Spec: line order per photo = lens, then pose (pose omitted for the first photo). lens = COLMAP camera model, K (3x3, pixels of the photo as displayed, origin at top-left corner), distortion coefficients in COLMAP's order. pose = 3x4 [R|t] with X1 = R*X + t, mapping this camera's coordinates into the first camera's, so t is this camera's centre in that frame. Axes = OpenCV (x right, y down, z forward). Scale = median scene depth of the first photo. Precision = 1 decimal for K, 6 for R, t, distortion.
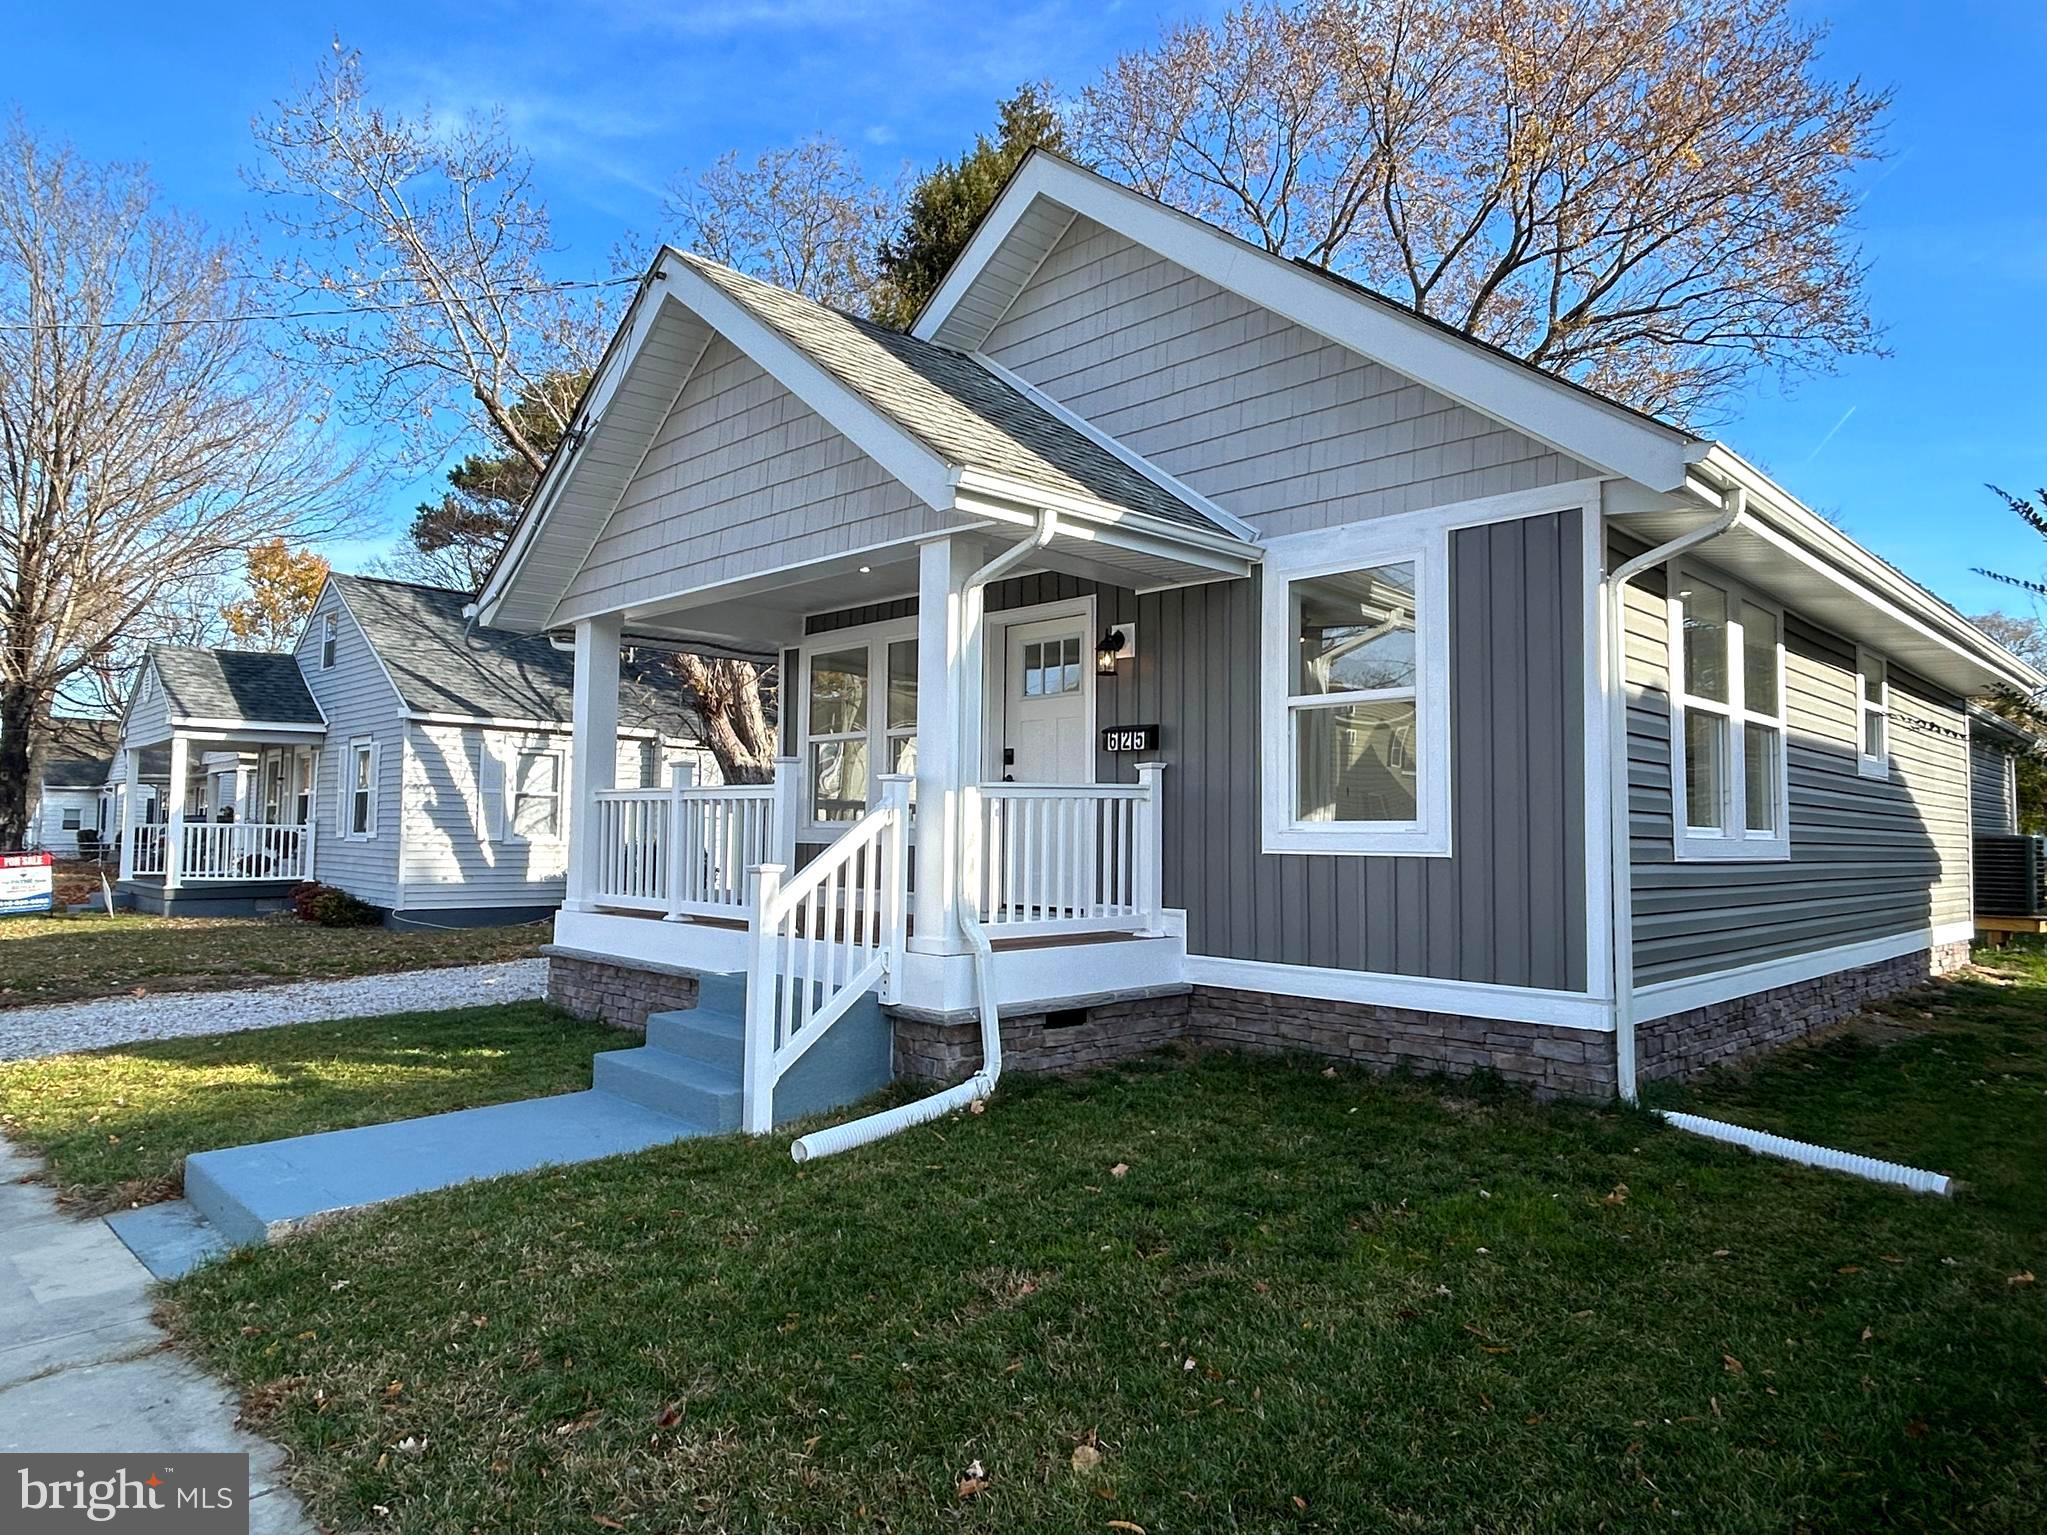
lens RADIAL K [[1256.2, 0, 1023.5], [0, 1256.2, 767.5], [0, 0, 1]] dist [-0.007225, 0.002831]
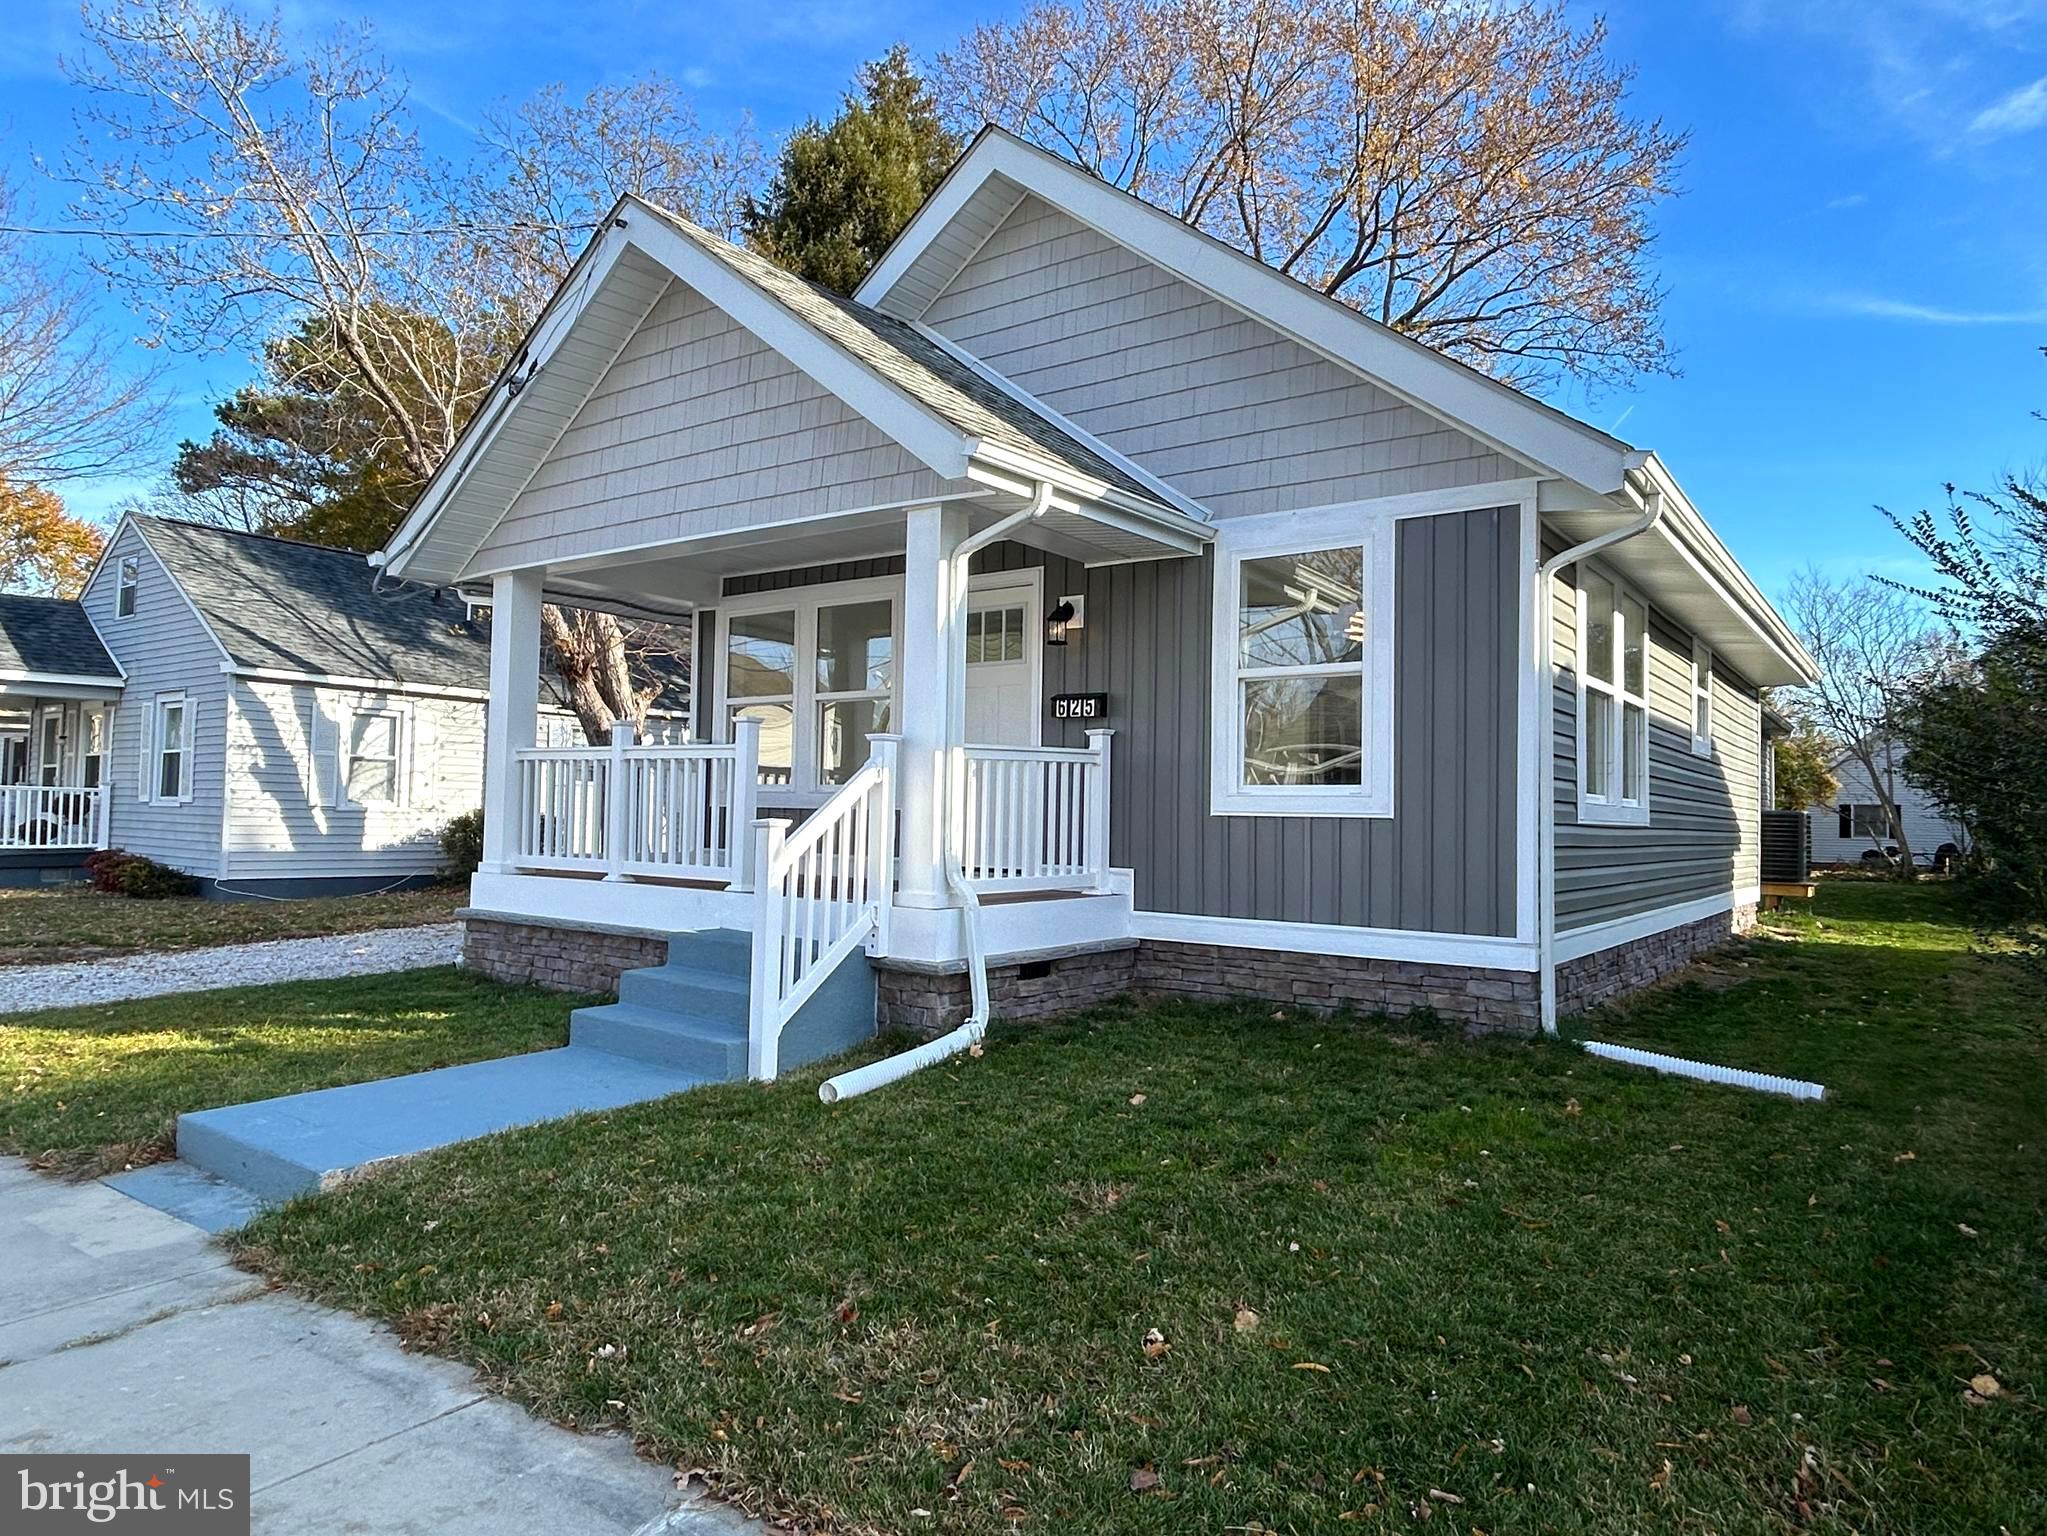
lens RADIAL K [[1267.8, 0, 1026.4], [0, 1267.8, 771.4], [0, 0, 1]] dist [-0.004413, -0.002621]
pose [[0.987551, 0.012551, 0.156796, -0.129489], [-0.015894, 0.999672, 0.020085, 0.011625], [-0.156492, -0.022327, 0.987427, -0.037555]]
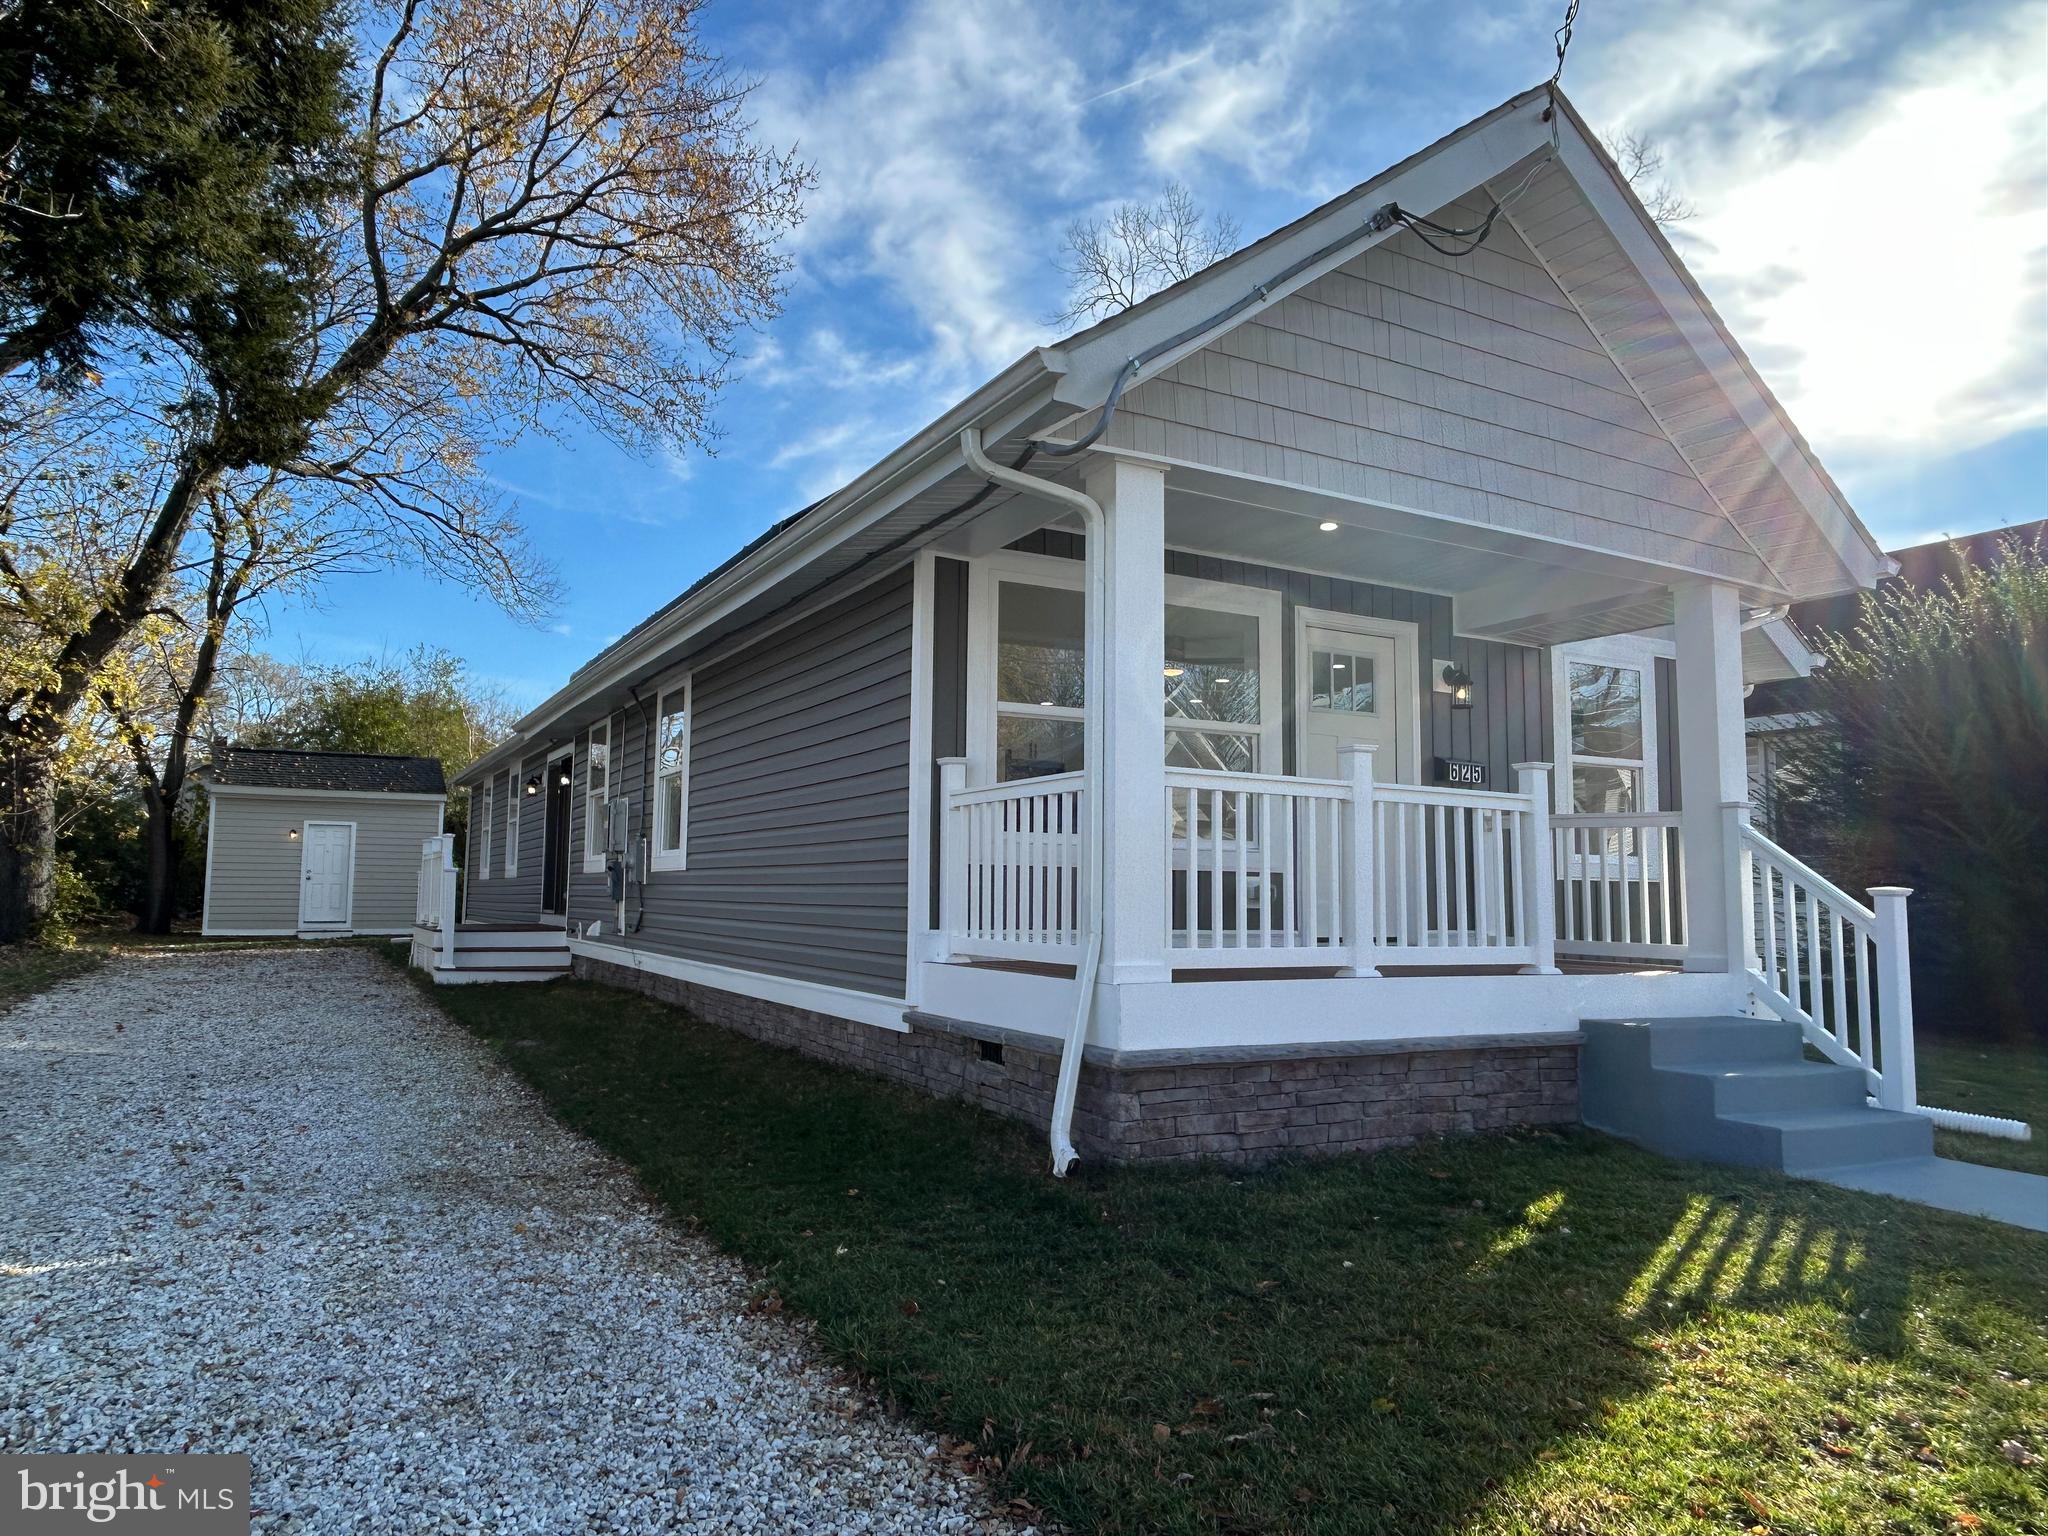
lens RADIAL K [[1338.4, 0, 1023.9], [0, 1338.4, 775.5], [0, 0, 1]] dist [-0.001299, -0.000285]
pose [[0.279589, 0.078215, 0.956929, -1.154456], [-0.063252, 0.996012, -0.062929, 0.078690], [-0.958034, -0.042933, 0.283421, 1.091891]]
